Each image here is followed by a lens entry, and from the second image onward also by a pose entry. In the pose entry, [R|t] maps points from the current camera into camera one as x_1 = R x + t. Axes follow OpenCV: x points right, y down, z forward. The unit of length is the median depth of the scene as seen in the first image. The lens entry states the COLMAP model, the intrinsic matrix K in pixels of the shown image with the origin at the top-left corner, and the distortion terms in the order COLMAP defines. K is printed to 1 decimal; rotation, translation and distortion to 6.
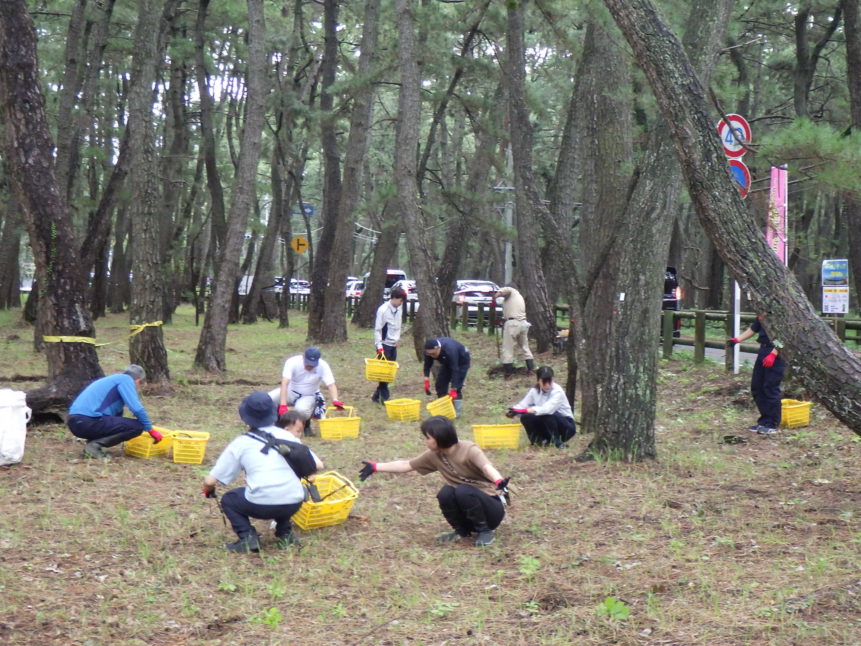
lens RADIAL K [[1545.8, 0, 430.5], [0, 1545.8, 323.0], [0, 0, 1]] dist [0.022970, 0.092592]
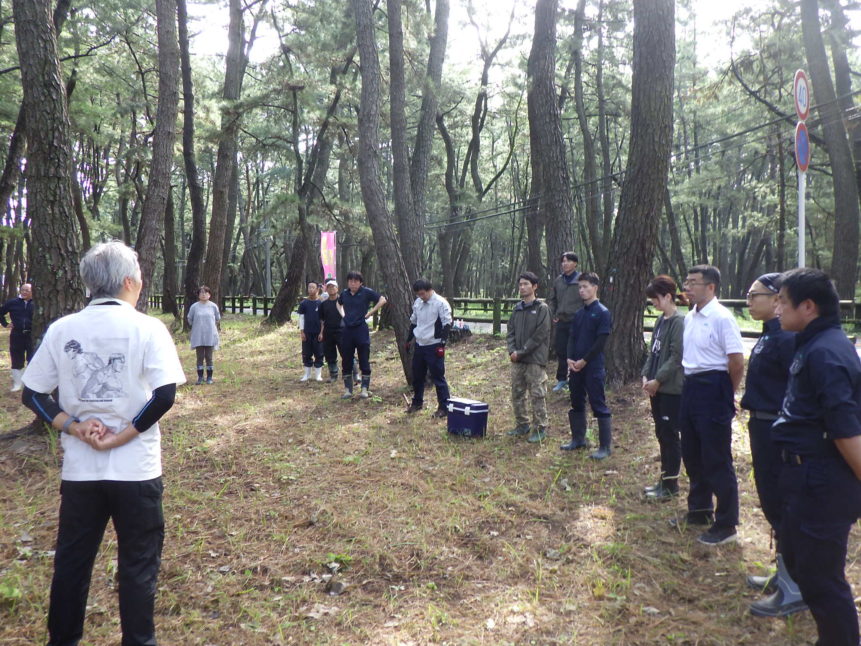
lens RADIAL K [[707.7, 0, 430.5], [0, 707.7, 323.0], [0, 0, 1]] dist [0.000637, -0.004315]
pose [[0.943300, -0.043751, 0.329046, -0.133484], [0.034790, 0.998847, 0.033077, -0.012881], [-0.330114, -0.019754, 0.943734, 0.660092]]
